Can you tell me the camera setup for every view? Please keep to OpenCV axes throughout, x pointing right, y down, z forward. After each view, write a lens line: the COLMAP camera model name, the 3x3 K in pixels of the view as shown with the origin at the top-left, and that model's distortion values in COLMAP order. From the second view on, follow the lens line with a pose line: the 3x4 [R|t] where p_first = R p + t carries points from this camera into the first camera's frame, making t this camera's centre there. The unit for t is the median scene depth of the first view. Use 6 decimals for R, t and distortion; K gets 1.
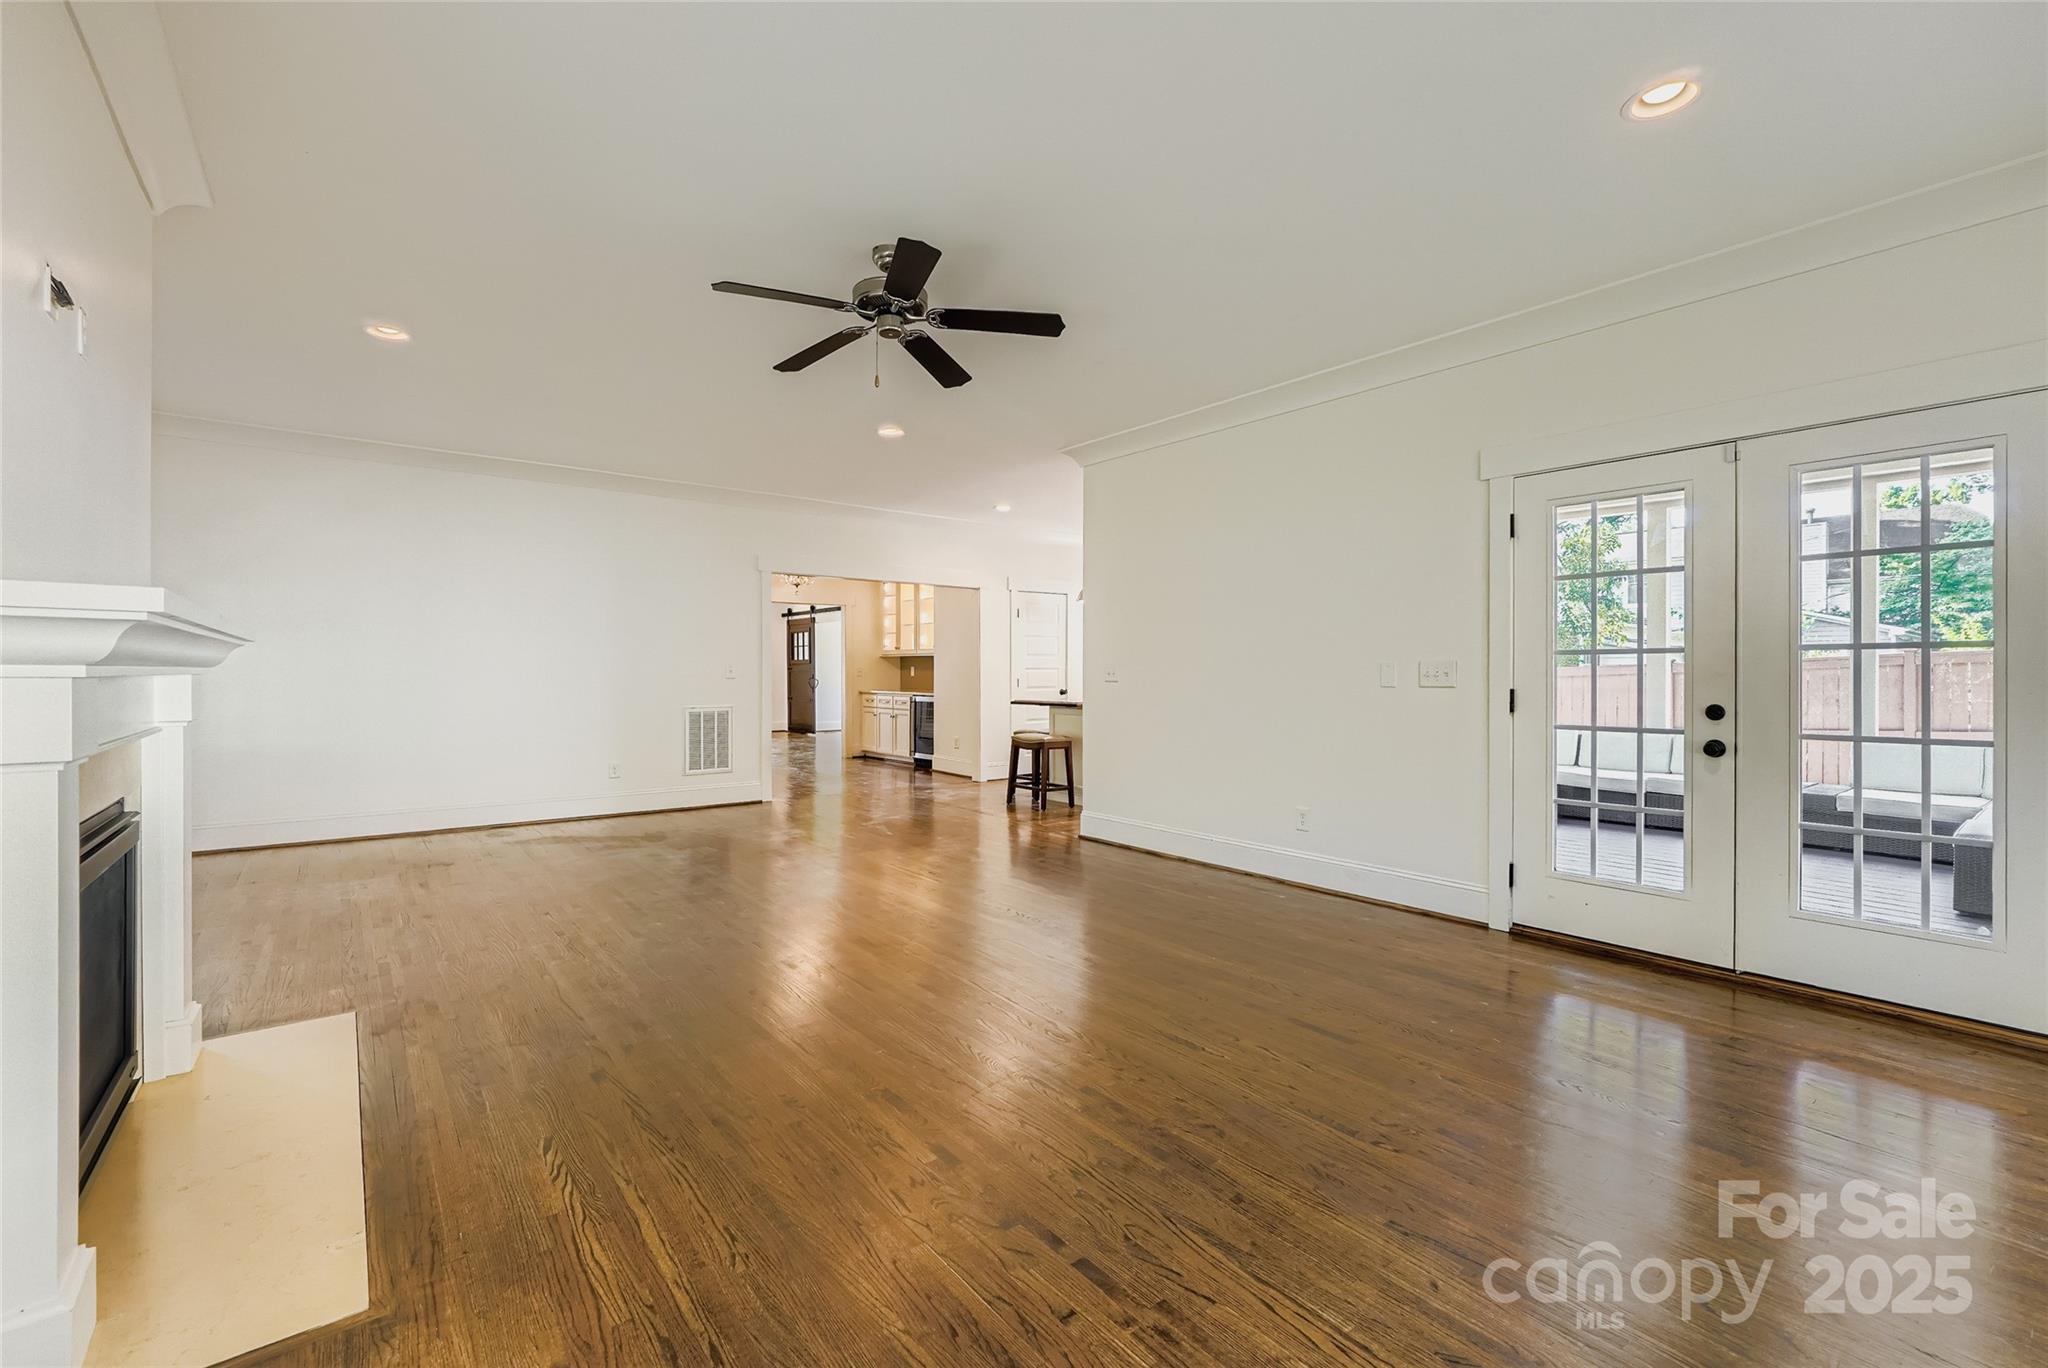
lens RADIAL K [[875.2, 0, 1029.0], [0, 875.2, 657.4], [0, 0, 1]] dist [-0.006516, 0.000185]
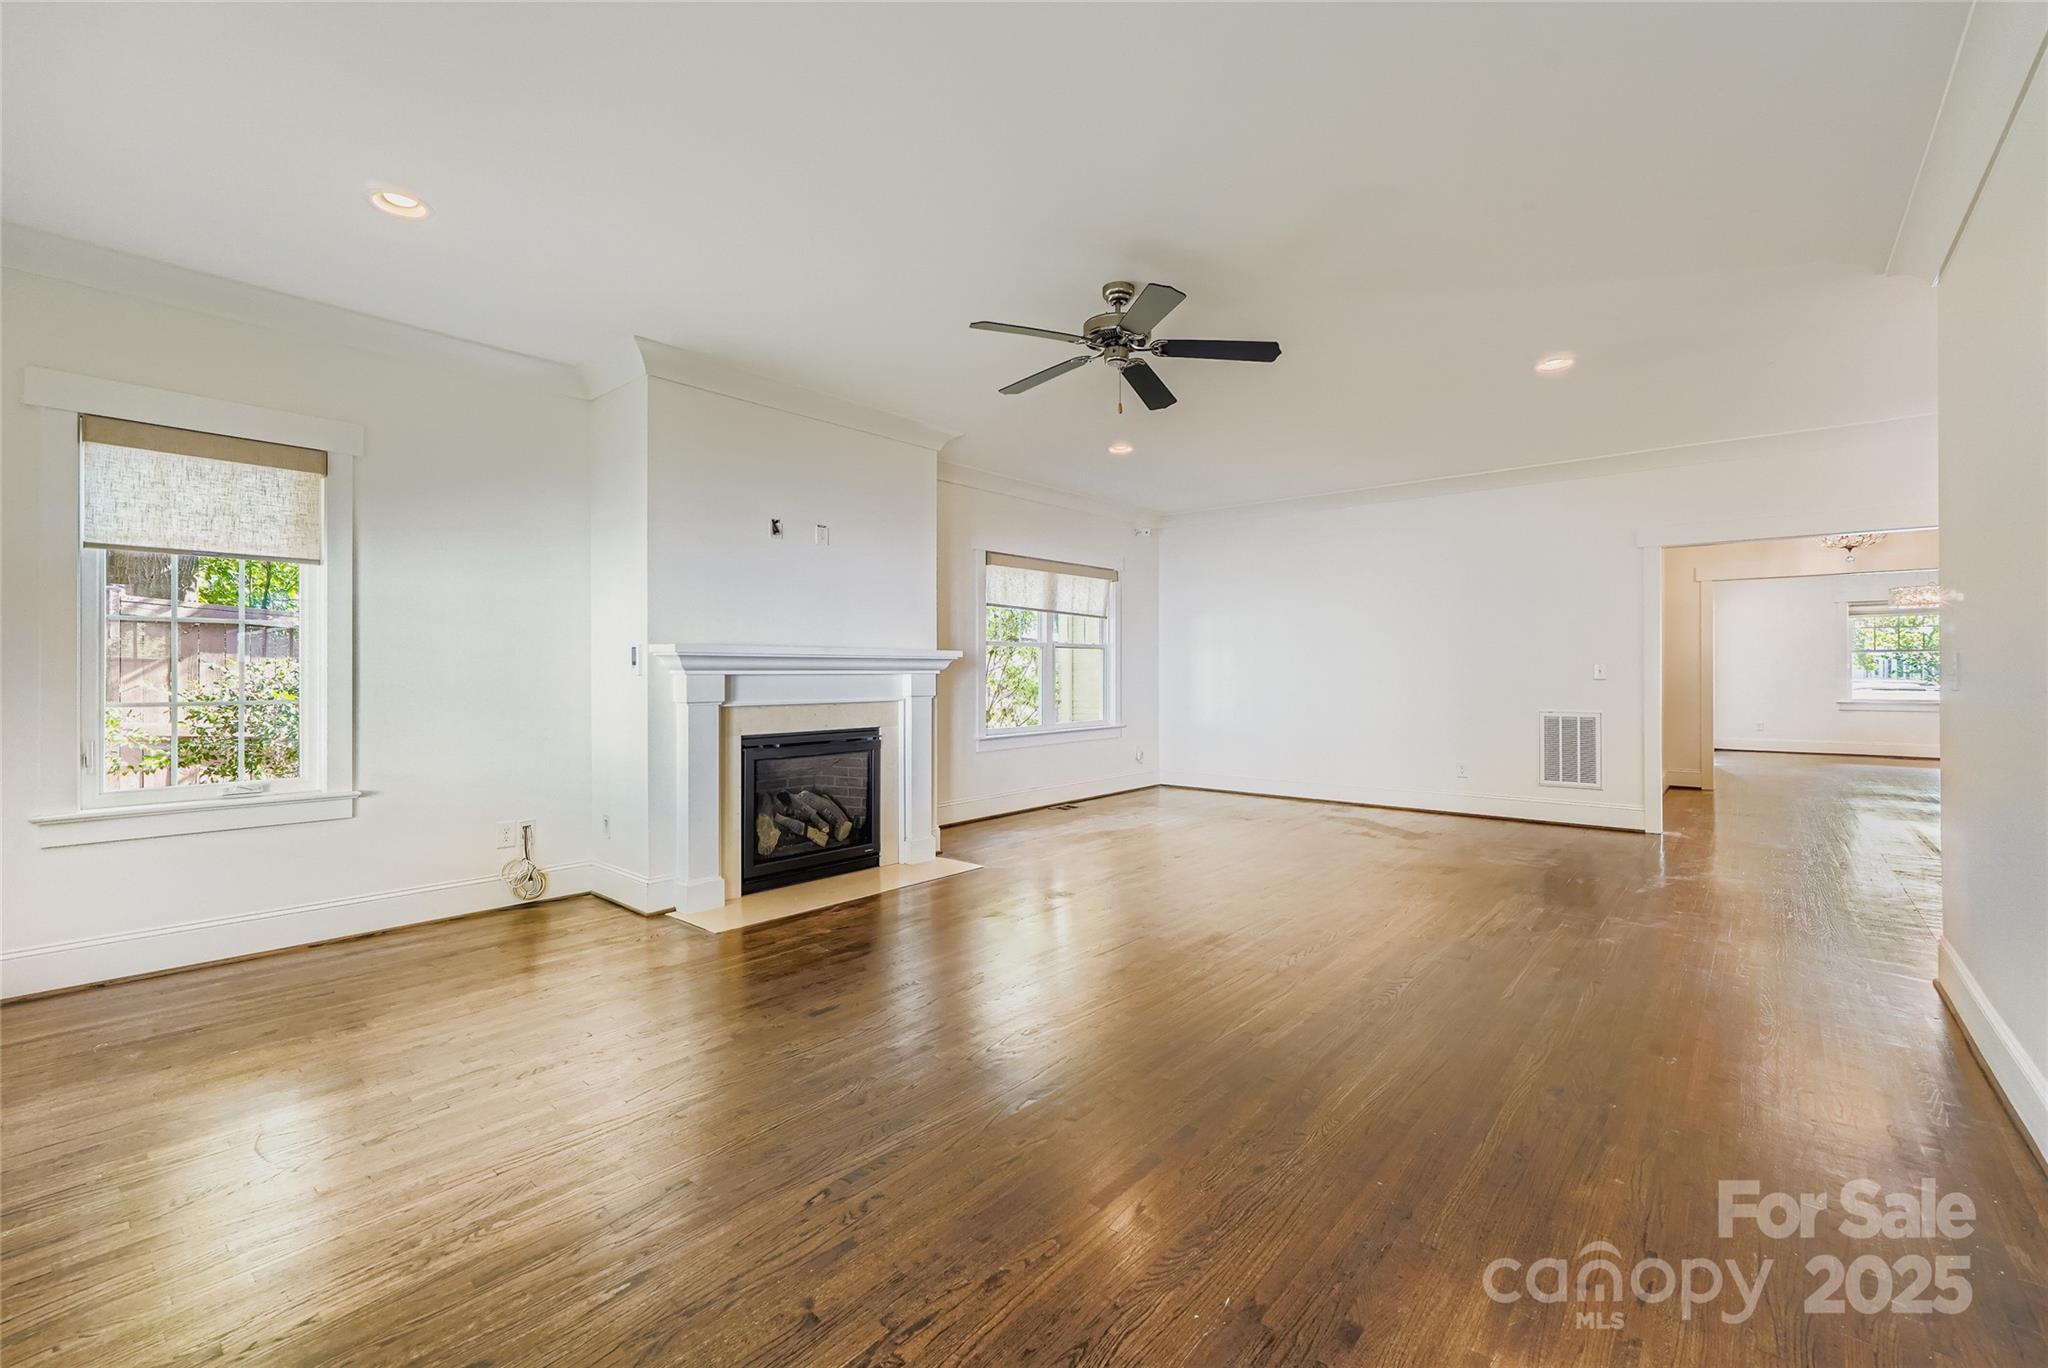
lens RADIAL K [[909.3, 0, 1080.0], [0, 909.3, 673.0], [0, 0, 1]] dist [0.000161, 0.000114]
pose [[0.180371, -0.003013, -0.983594, 0.929439], [0.020808, 0.999783, 0.000753, 0.014955], [0.983378, -0.020603, 0.180395, 0.742520]]
